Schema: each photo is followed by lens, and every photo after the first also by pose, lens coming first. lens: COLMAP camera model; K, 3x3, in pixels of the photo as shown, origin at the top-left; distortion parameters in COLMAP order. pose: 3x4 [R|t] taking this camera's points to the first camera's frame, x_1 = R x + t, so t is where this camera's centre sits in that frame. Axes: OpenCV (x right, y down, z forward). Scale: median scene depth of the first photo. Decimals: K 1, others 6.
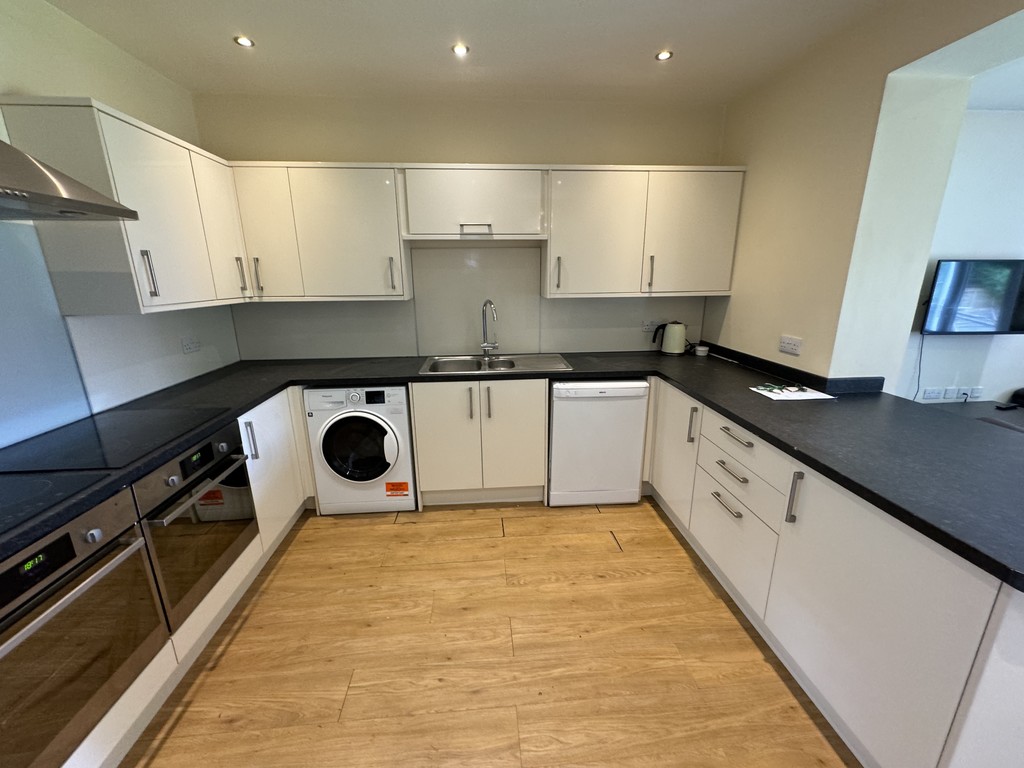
lens RADIAL K [[409.1, 0, 511.4], [0, 409.1, 382.6], [0, 0, 1]] dist [-0.001214, 0.000322]
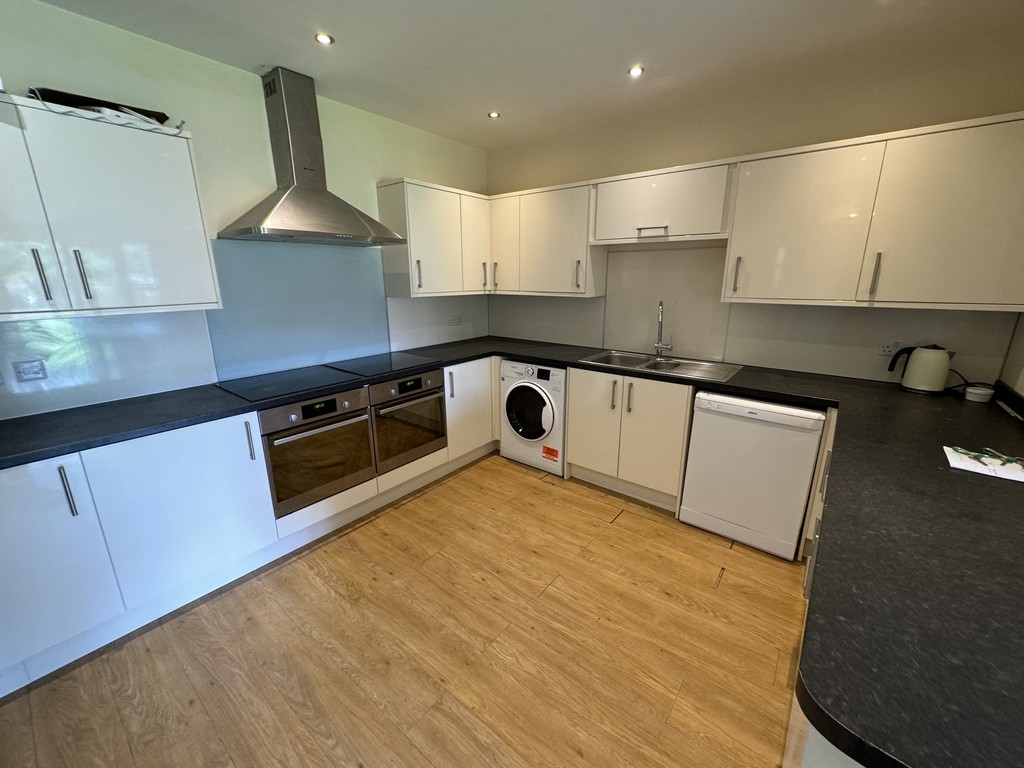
lens RADIAL K [[409.1, 0, 511.4], [0, 409.1, 382.6], [0, 0, 1]] dist [-0.001214, 0.000322]
pose [[0.729456, 0.180181, -0.659871, 0.419377], [-0.179078, 0.981342, 0.069998, -0.008804], [0.660171, 0.067108, 0.748112, 0.011235]]
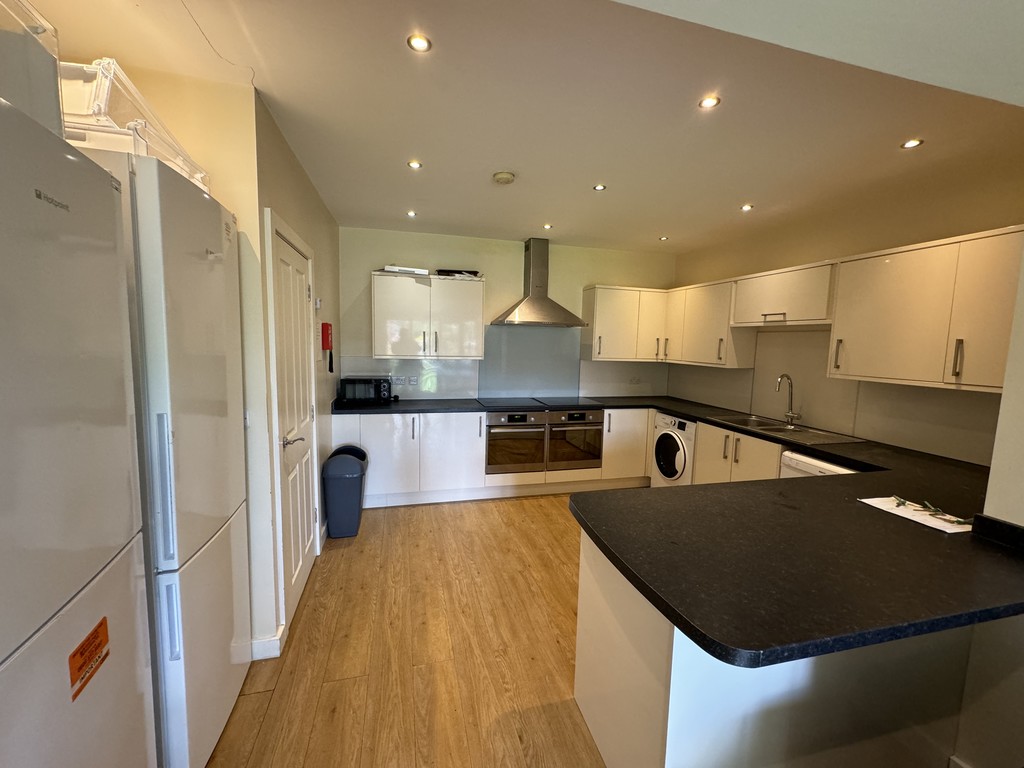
lens RADIAL K [[409.1, 0, 511.4], [0, 409.1, 382.6], [0, 0, 1]] dist [-0.001214, 0.000322]
pose [[0.172587, 0.113051, -0.978485, 1.058711], [-0.278558, 0.958442, 0.061603, -0.036916], [0.944785, 0.261933, 0.196906, 0.041639]]
